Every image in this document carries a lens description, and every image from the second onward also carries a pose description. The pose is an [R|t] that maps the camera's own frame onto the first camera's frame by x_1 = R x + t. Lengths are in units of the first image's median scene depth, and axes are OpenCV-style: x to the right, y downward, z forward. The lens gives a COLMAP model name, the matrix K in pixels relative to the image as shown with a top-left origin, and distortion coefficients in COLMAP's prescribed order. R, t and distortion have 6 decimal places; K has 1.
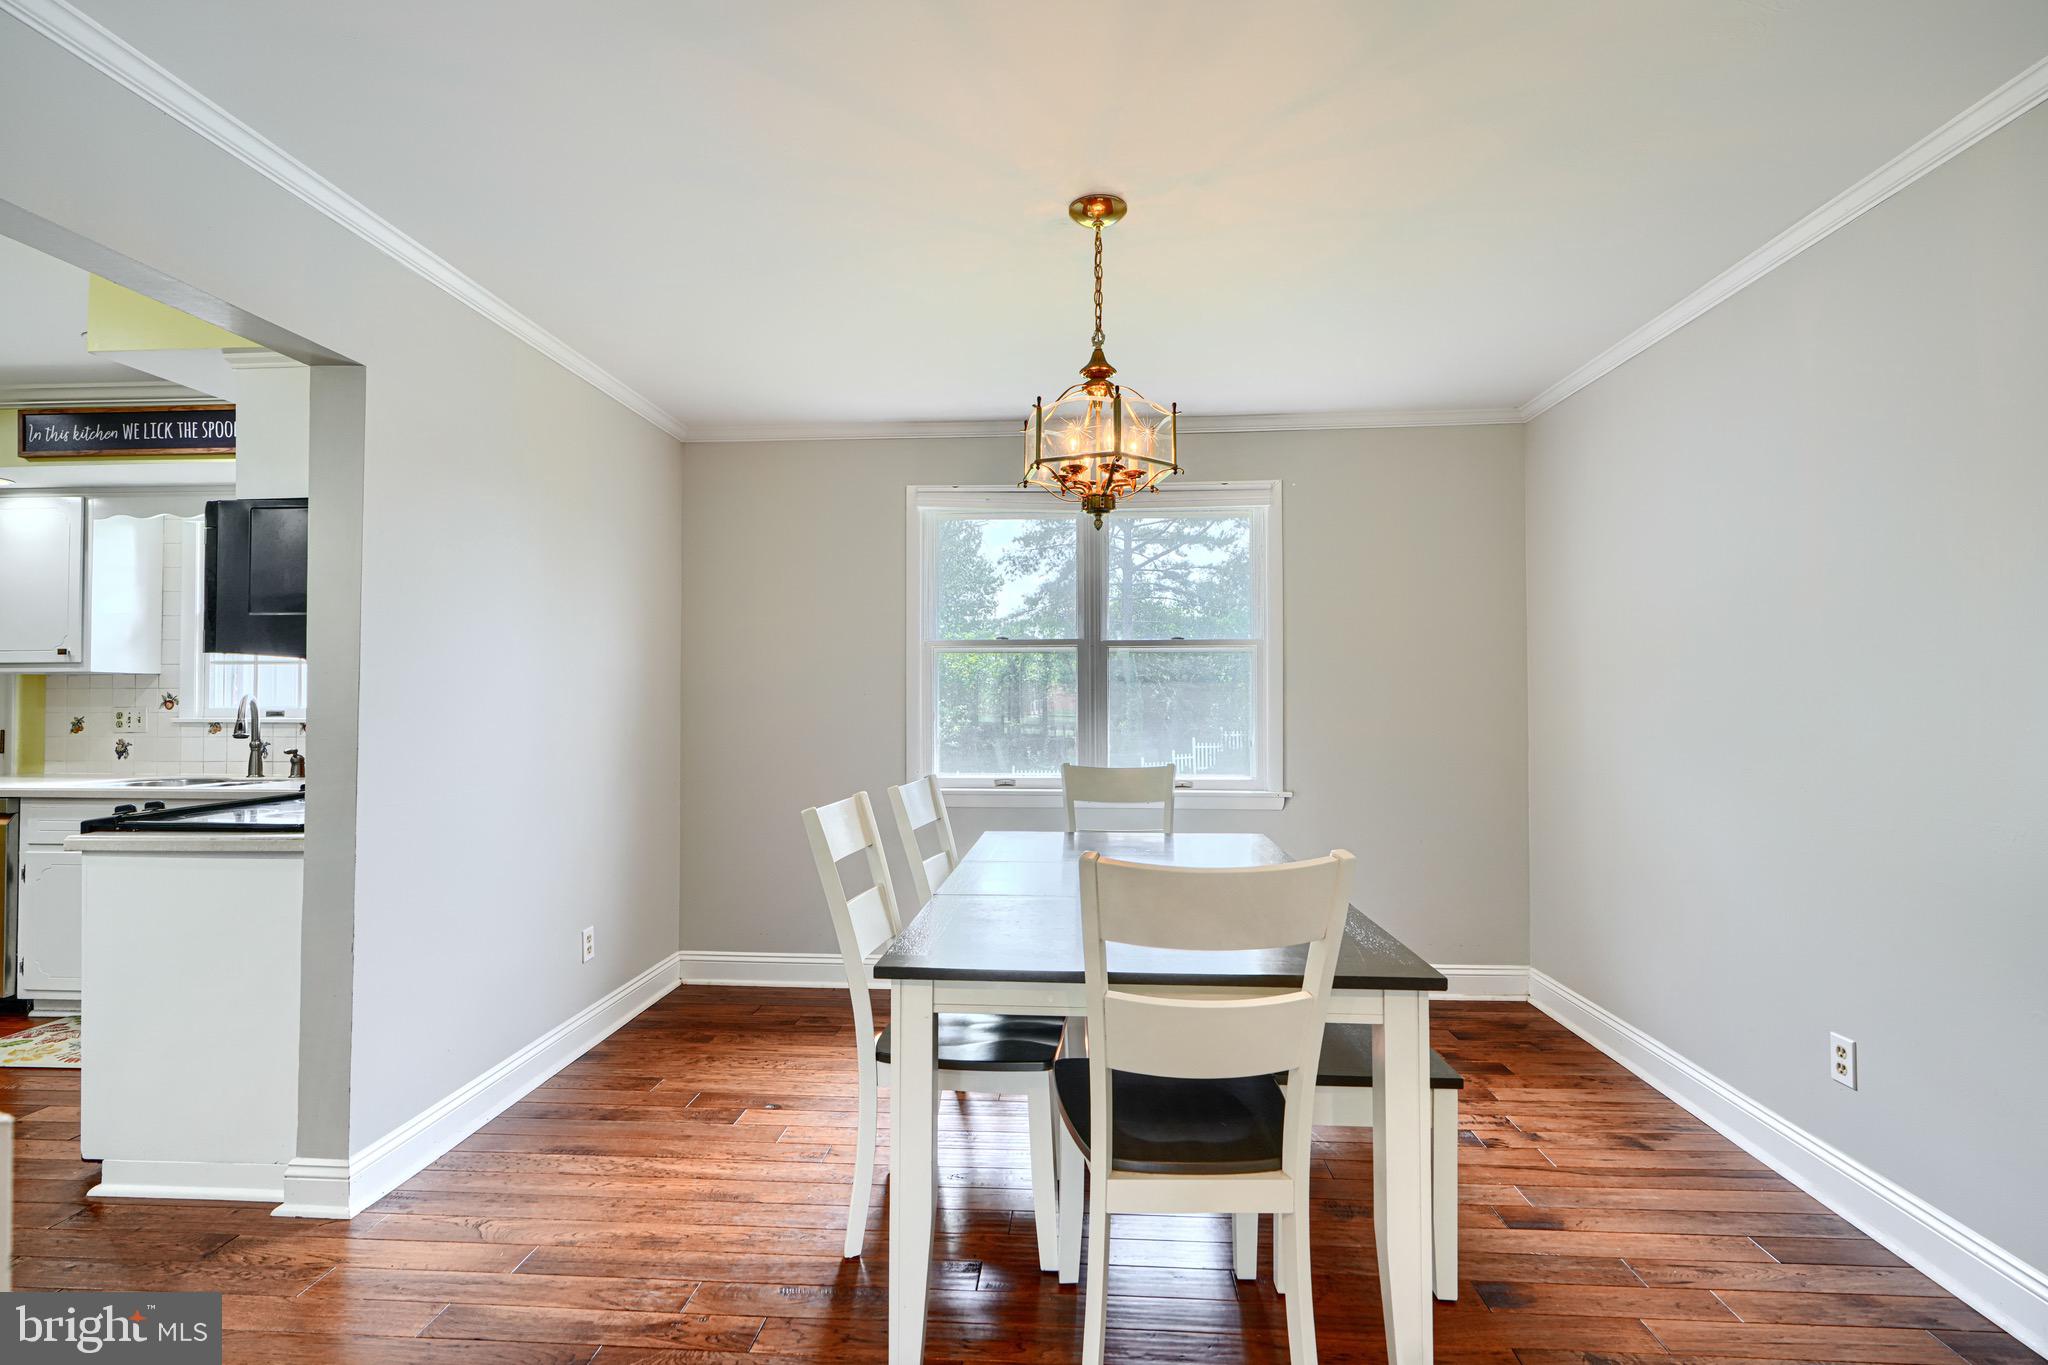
lens RADIAL K [[928.0, 0, 1024.0], [0, 928.0, 682.5], [0, 0, 1]] dist [0.003242, 0.000169]
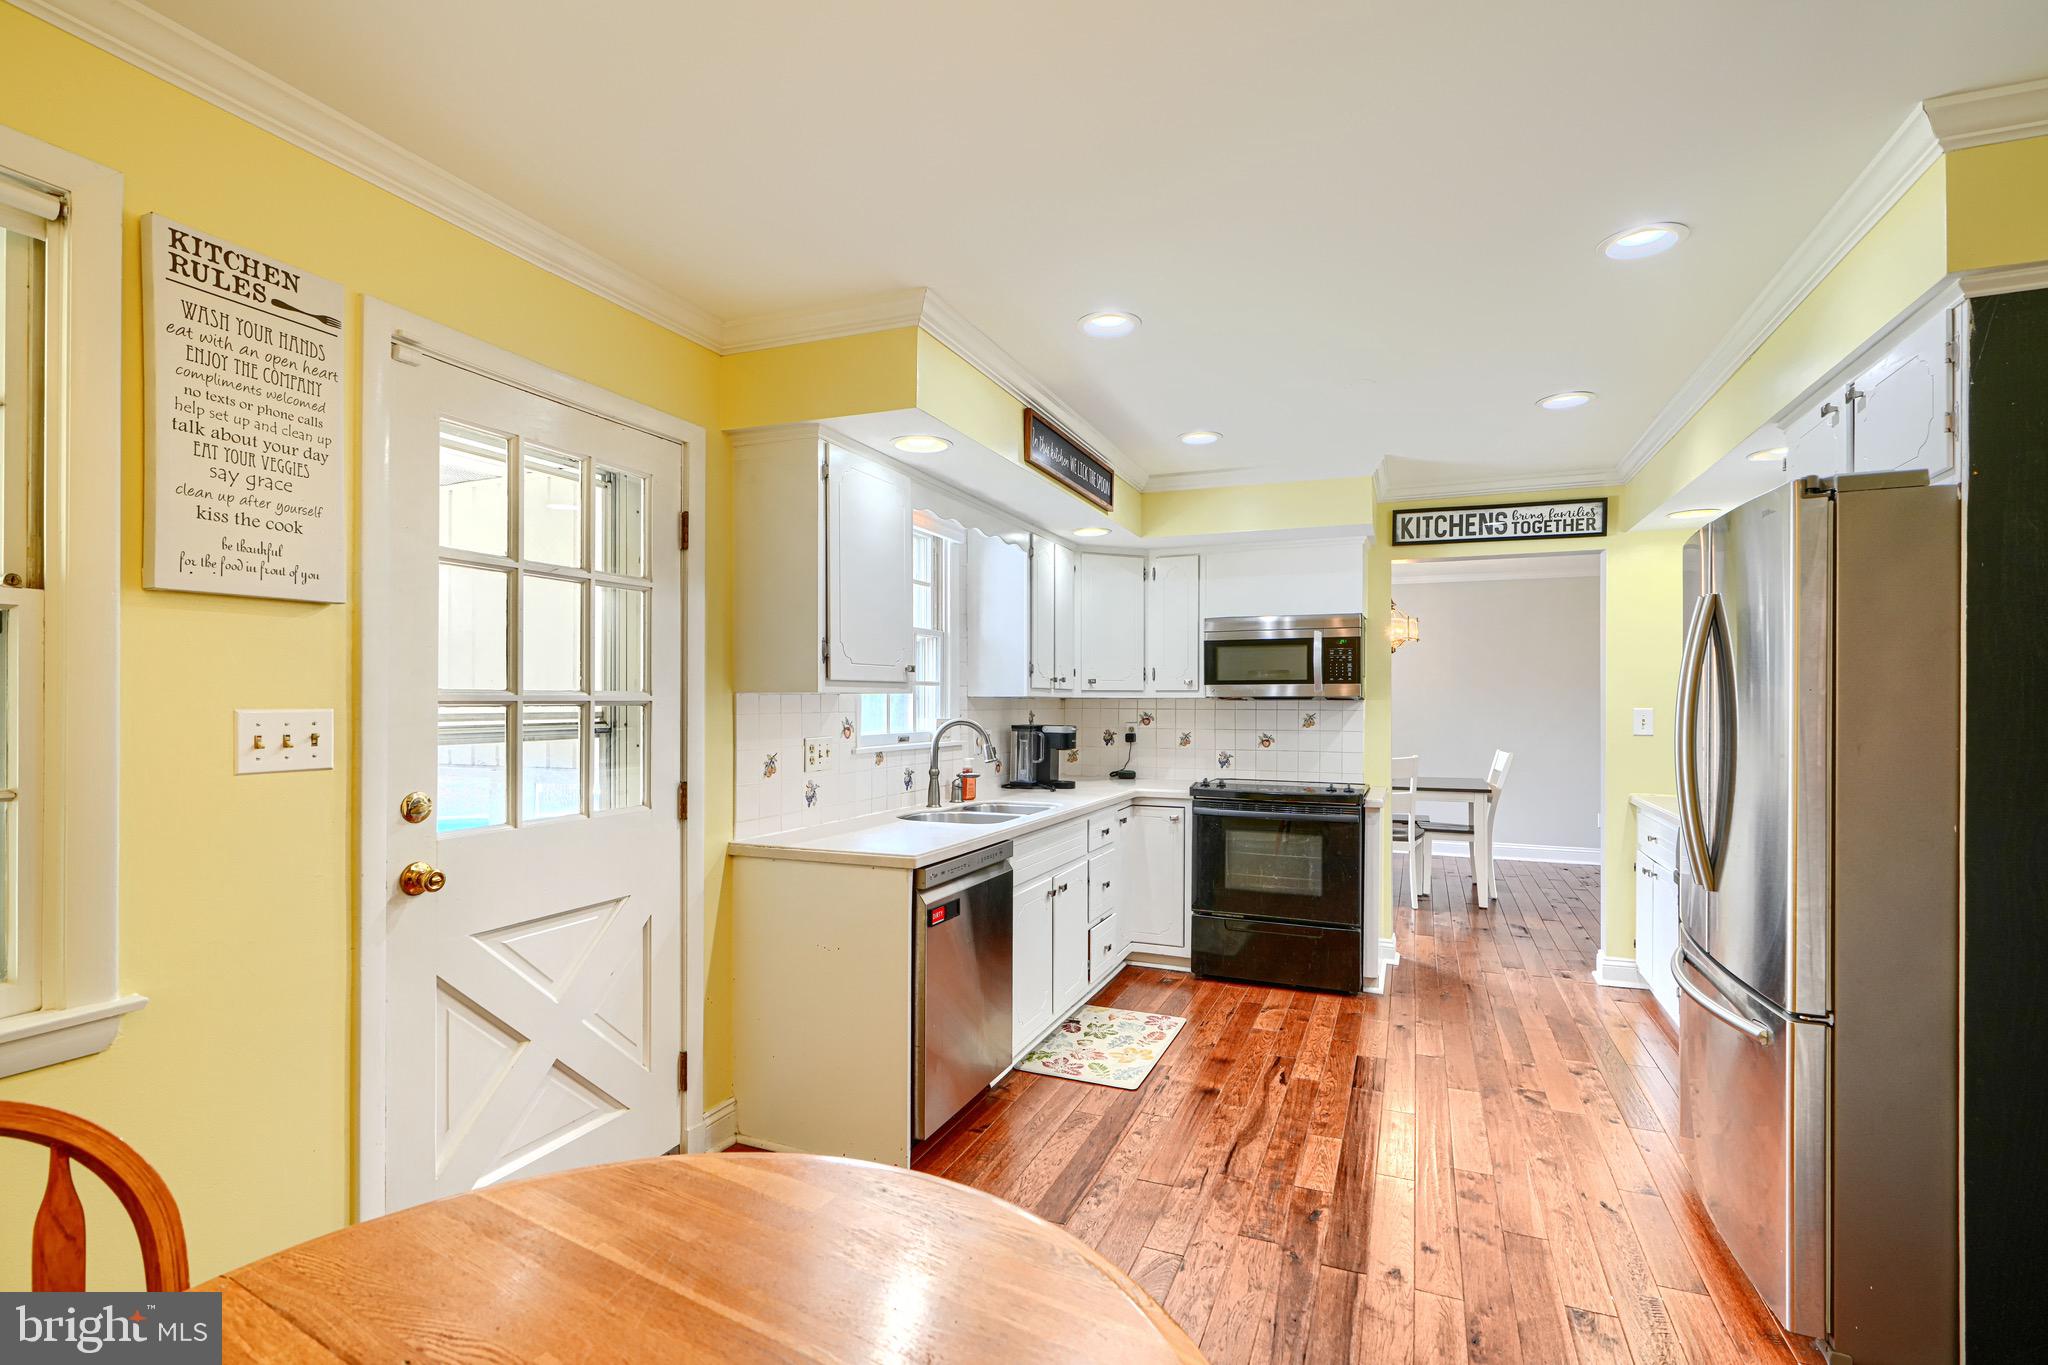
lens RADIAL K [[936.9, 0, 1028.4], [0, 936.9, 704.0], [0, 0, 1]] dist [-0.000302, -0.000173]
pose [[0.320365, -0.000509, 0.947294, -1.756562], [-0.020294, 0.999767, 0.007401, -0.010644], [-0.947077, -0.021595, 0.320280, 0.640723]]
